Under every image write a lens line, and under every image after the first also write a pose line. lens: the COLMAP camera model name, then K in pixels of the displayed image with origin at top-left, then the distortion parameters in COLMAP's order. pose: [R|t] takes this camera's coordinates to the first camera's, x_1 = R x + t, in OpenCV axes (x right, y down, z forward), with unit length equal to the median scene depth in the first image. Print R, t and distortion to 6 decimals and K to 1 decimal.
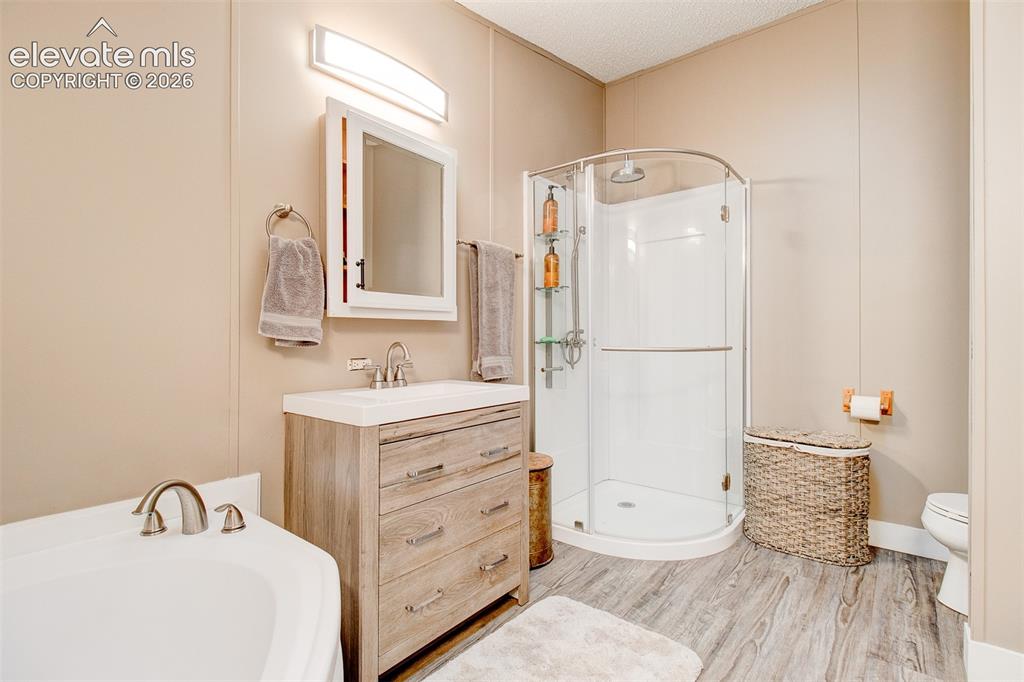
lens RADIAL K [[484.5, 0, 513.6], [0, 484.5, 338.6], [0, 0, 1]] dist [0.024144, 0.000095]
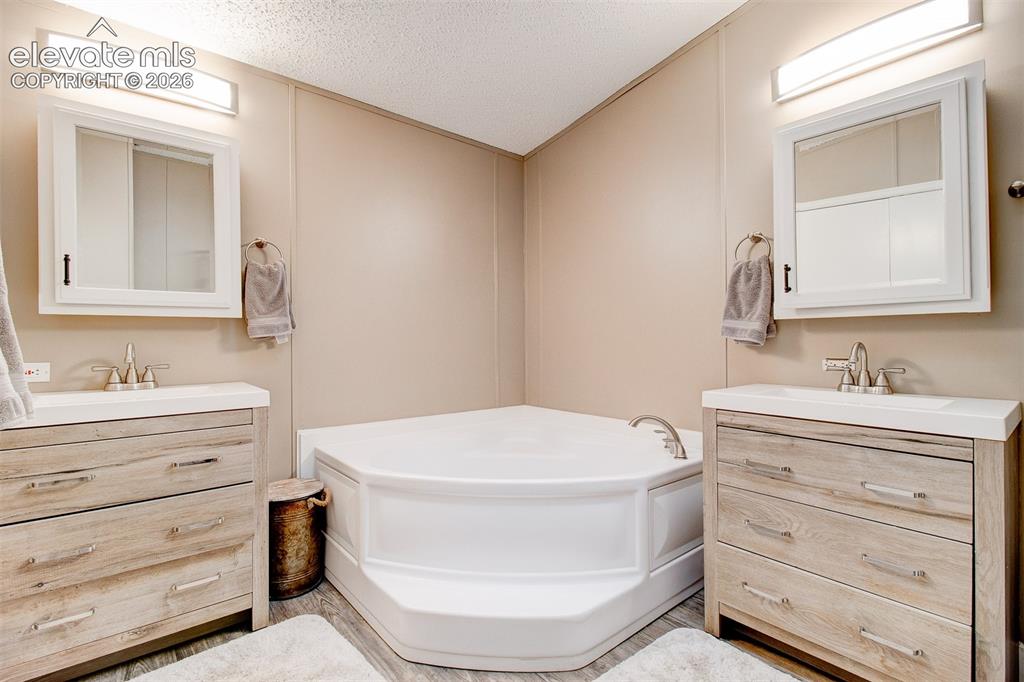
lens RADIAL K [[484.5, 0, 514.5], [0, 484.5, 337.7], [0, 0, 1]] dist [0.024144, 0.000095]
pose [[-0.193645, -0.001291, -0.981071, 1.453779], [0.003264, 0.999993, -0.001960, -0.003095], [0.981066, -0.003582, -0.193640, 1.038108]]
